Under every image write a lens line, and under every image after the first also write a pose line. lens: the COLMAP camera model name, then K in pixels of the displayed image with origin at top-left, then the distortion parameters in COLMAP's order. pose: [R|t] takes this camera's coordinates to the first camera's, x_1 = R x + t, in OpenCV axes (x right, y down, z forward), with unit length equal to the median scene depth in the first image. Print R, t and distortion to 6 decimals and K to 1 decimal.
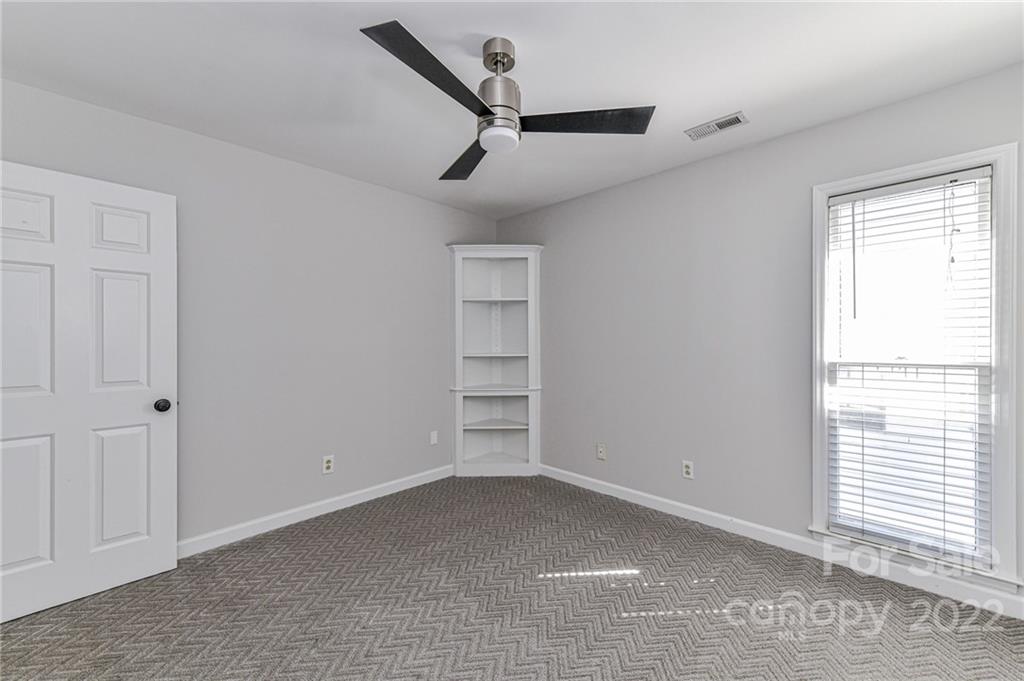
lens RADIAL K [[402.8, 0, 514.9], [0, 402.8, 341.3], [0, 0, 1]] dist [0.002002, 0.000109]
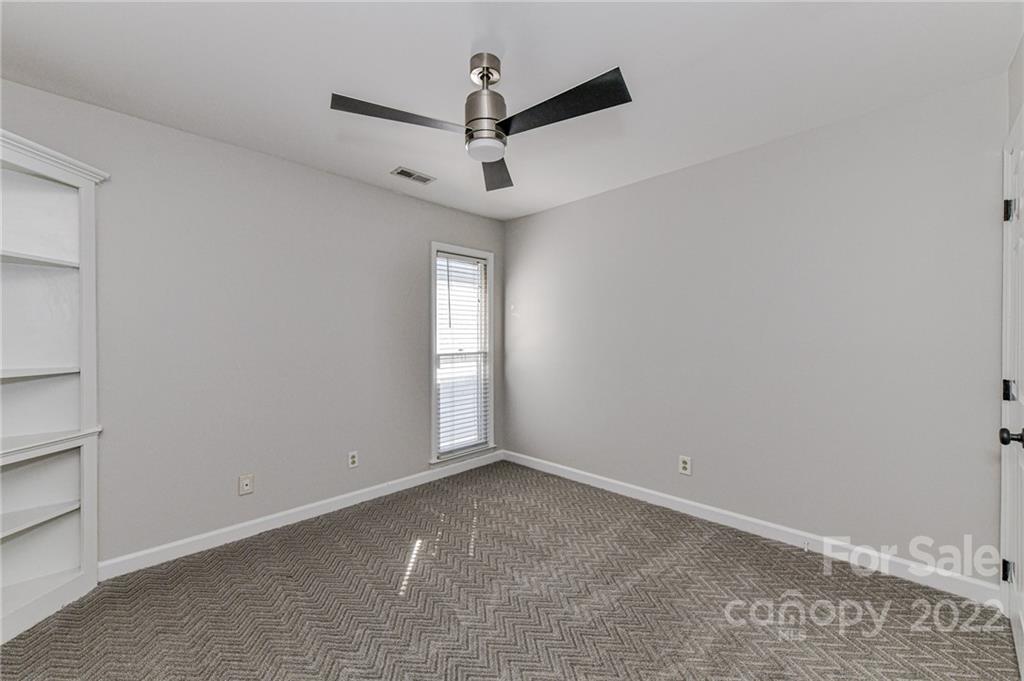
lens RADIAL K [[402.8, 0, 514.9], [0, 402.8, 341.3], [0, 0, 1]] dist [0.002002, 0.000109]
pose [[0.005485, -0.004720, 0.999974, -0.828056], [0.008012, 0.999957, 0.004676, -0.003963], [-0.999953, 0.007986, 0.005523, 0.696754]]
